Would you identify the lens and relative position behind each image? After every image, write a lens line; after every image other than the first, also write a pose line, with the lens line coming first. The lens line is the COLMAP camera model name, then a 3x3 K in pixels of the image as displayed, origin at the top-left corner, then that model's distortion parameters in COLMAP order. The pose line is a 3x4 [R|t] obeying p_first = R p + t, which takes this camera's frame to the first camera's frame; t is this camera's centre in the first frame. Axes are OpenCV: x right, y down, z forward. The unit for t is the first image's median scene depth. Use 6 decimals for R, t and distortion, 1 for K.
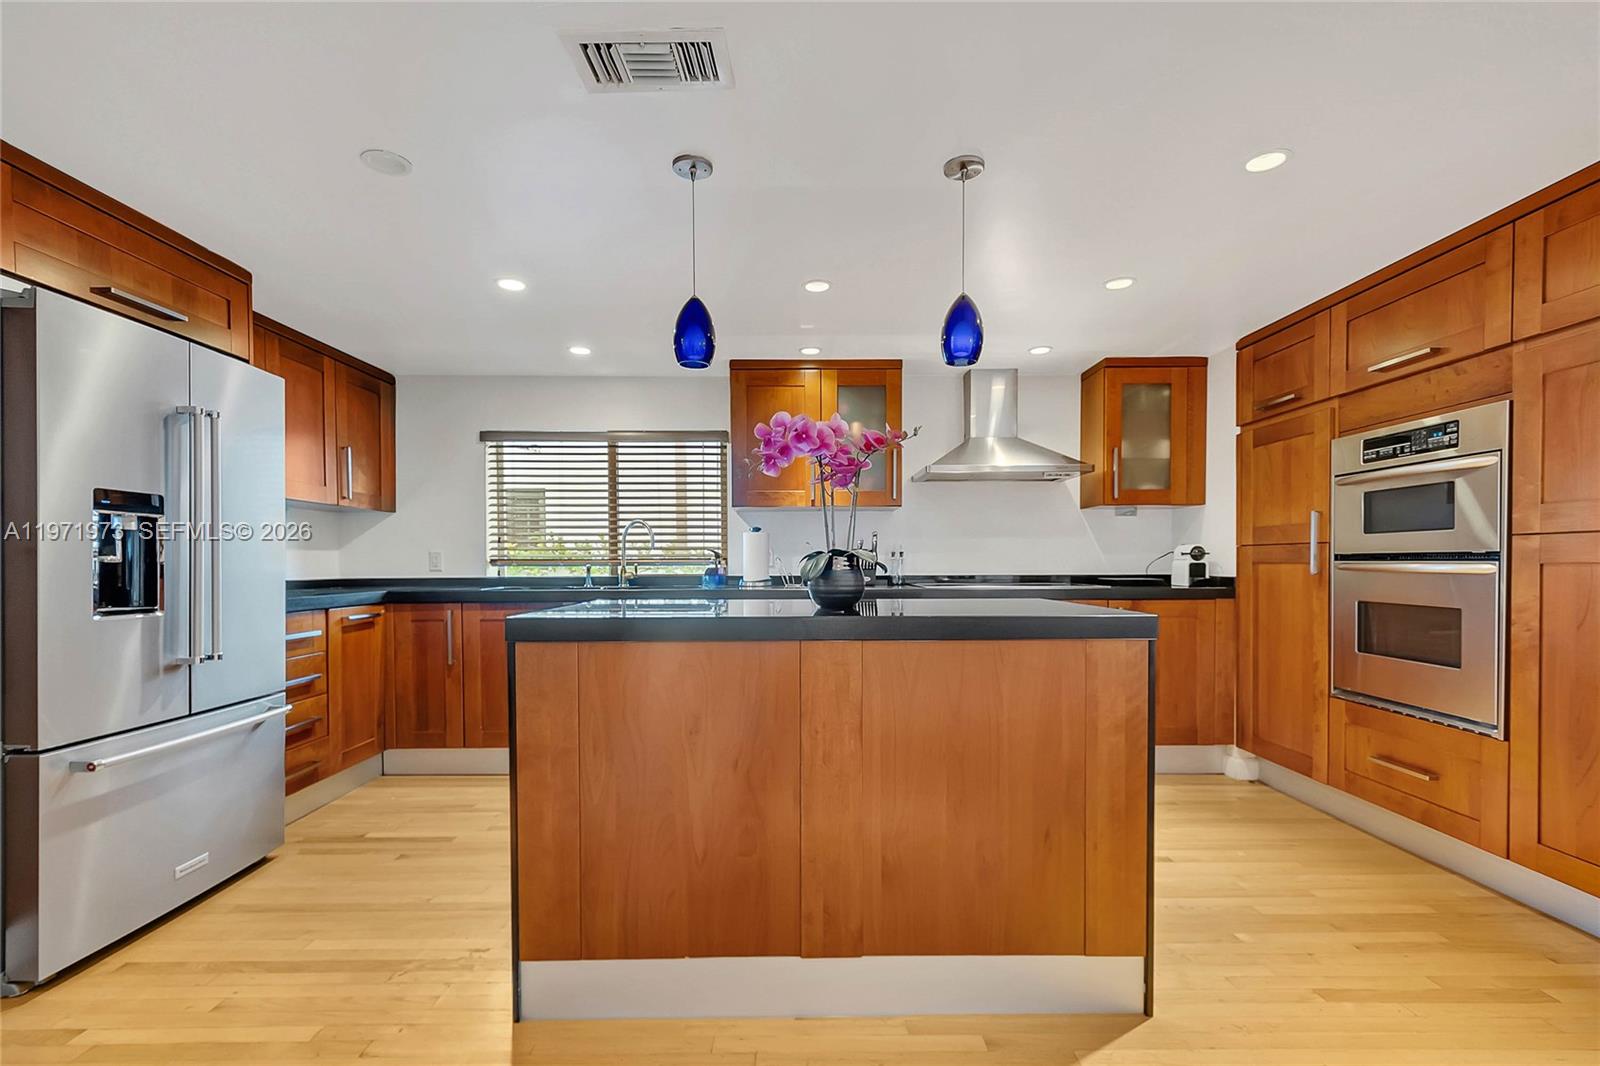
lens RADIAL K [[718.8, 0, 798.0], [0, 718.8, 573.4], [0, 0, 1]] dist [0.000561, 0.000066]
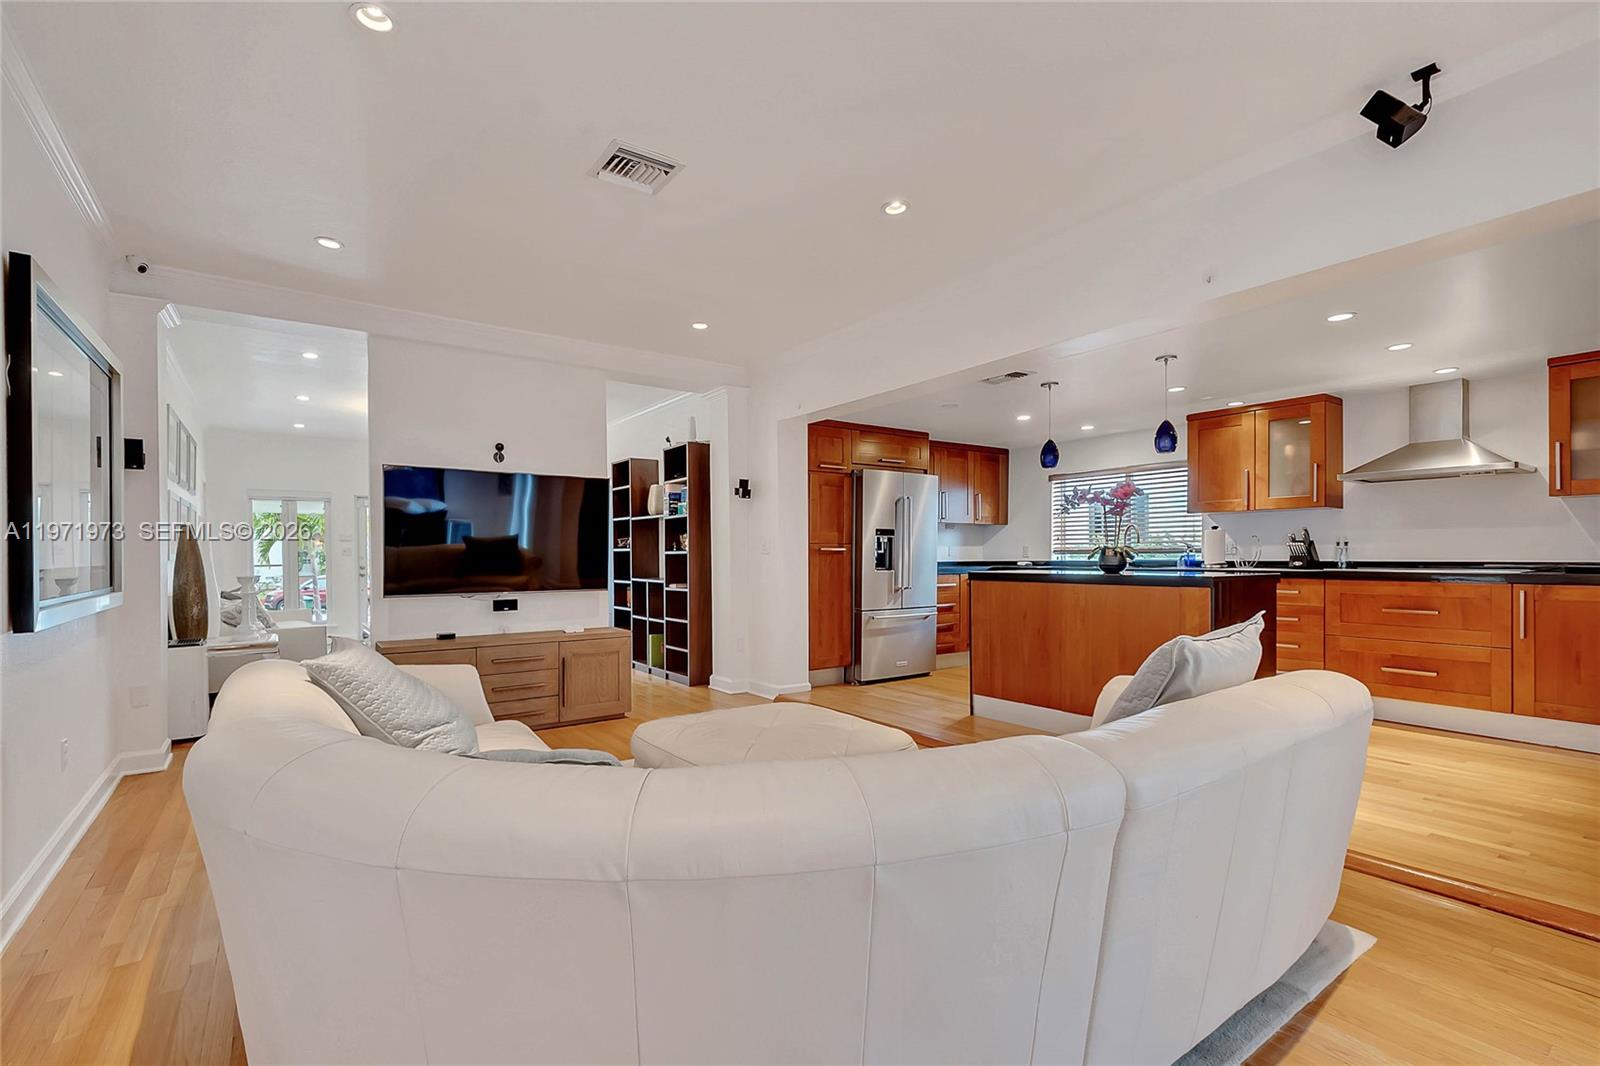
lens RADIAL K [[721.6, 0, 797.0], [0, 721.6, 558.1], [0, 0, 1]] dist [0.000026, 0.000001]
pose [[0.581254, 0.001454, -0.813721, 0.970250], [-0.007024, 0.999970, -0.003230, 0.013954], [0.813692, 0.007594, 0.581247, -0.771355]]
